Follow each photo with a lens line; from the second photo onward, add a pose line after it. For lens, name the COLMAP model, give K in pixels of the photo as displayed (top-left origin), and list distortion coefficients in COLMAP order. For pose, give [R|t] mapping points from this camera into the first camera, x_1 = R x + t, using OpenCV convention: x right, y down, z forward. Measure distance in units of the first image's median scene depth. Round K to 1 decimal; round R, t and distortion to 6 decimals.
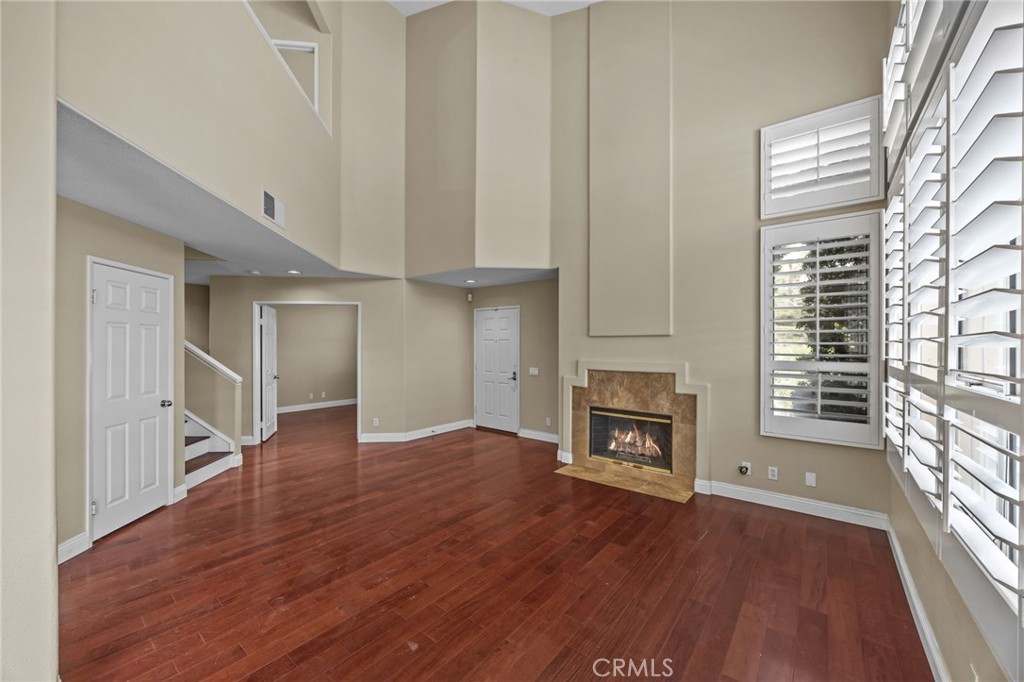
lens RADIAL K [[388.9, 0, 506.2], [0, 388.9, 345.3], [0, 0, 1]] dist [-0.001961, 0.000413]
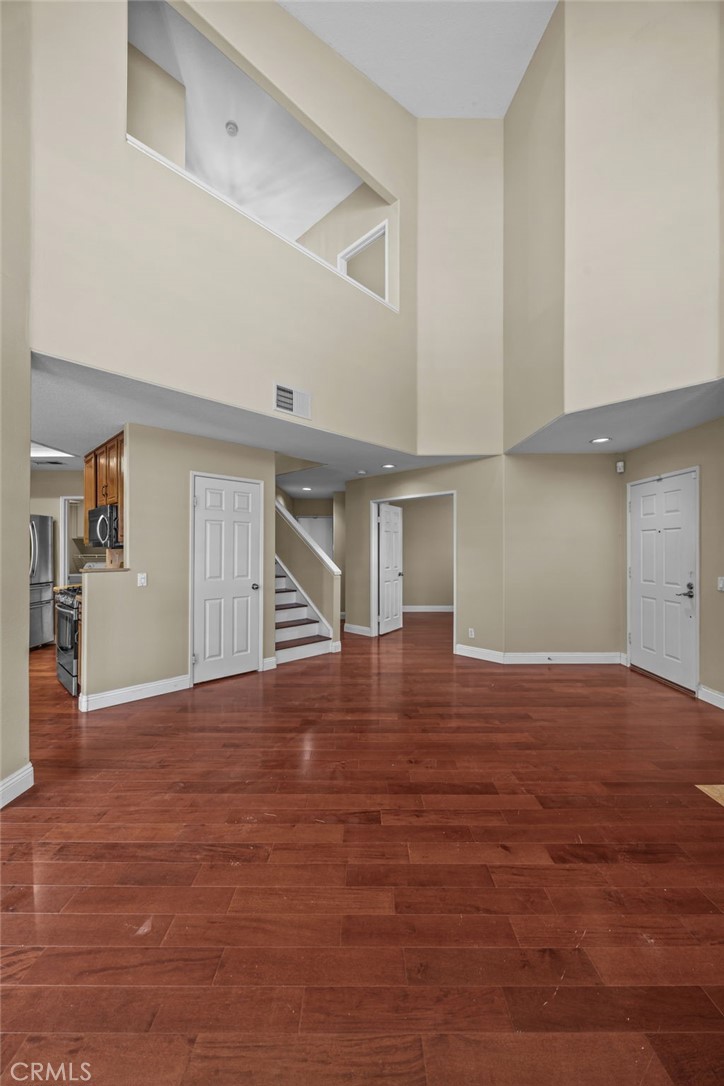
lens RADIAL K [[412.5, 0, 364.5], [0, 412.5, 546.4], [0, 0, 1]] dist [-0.001961, 0.000413]
pose [[0.634353, -0.006620, -0.773015, 0.260811], [-0.000264, 0.999961, -0.008780, 0.027494], [0.773043, 0.005774, 0.634327, 0.344829]]
